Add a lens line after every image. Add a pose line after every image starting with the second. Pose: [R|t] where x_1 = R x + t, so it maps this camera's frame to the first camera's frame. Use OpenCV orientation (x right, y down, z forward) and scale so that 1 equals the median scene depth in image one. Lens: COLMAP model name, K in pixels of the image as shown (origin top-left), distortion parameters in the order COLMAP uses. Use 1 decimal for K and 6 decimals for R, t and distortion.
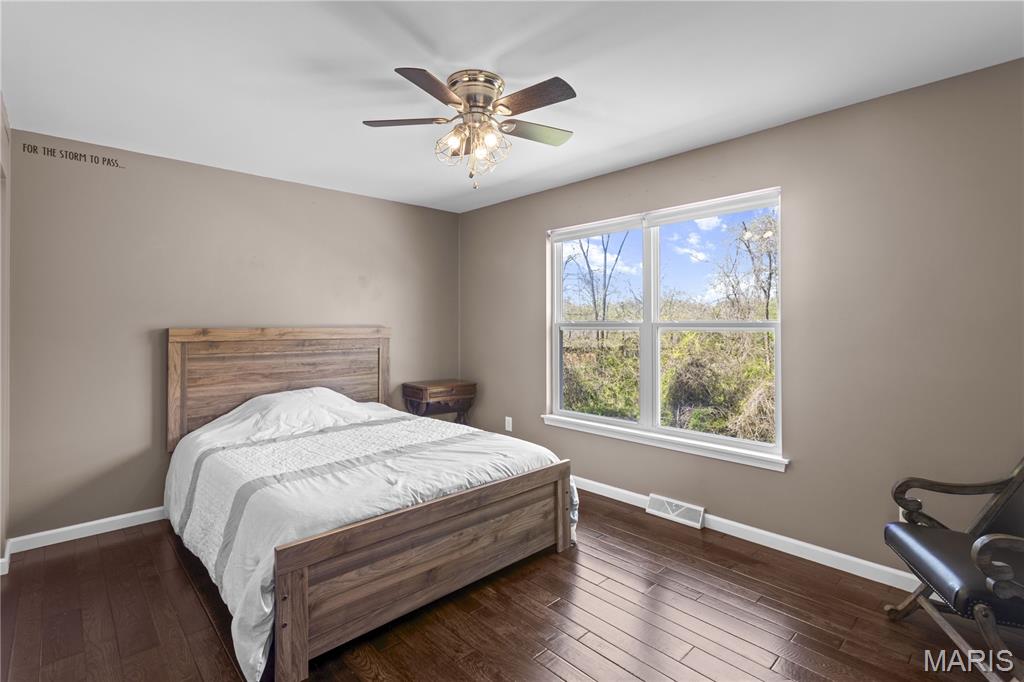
lens RADIAL K [[484.2, 0, 513.7], [0, 484.2, 335.6], [0, 0, 1]] dist [-0.000752, 0.004838]
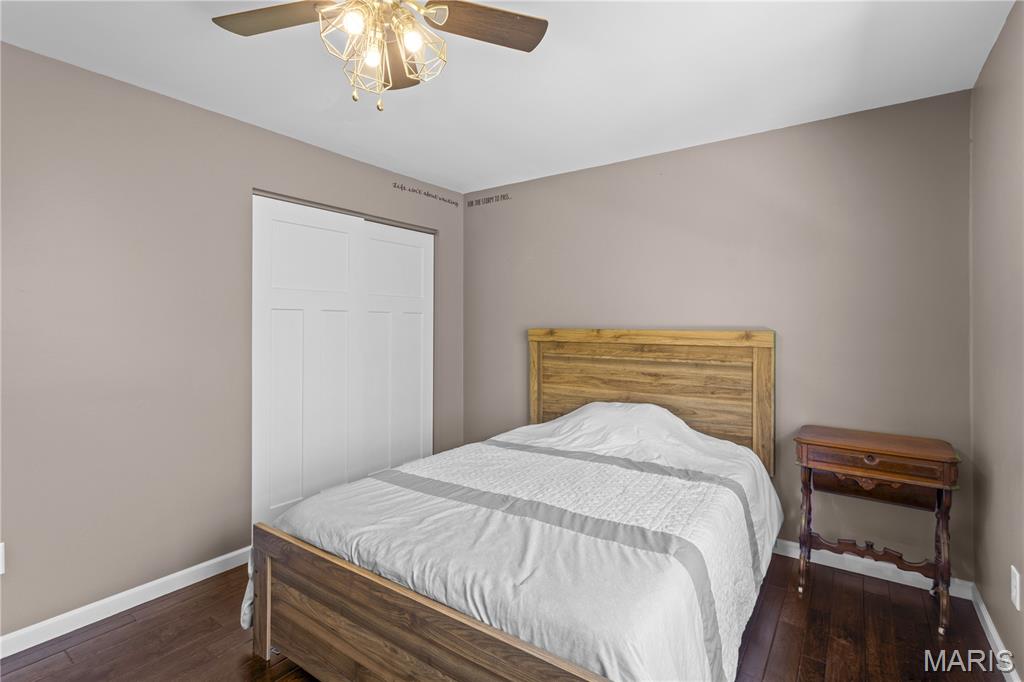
lens RADIAL K [[484.2, 0, 512.8], [0, 484.2, 332.9], [0, 0, 1]] dist [-0.000752, 0.004838]
pose [[0.198921, 0.018571, -0.979840, 0.347319], [-0.026827, 0.999549, 0.013499, -0.016866], [0.979648, 0.023601, 0.199330, 0.644324]]
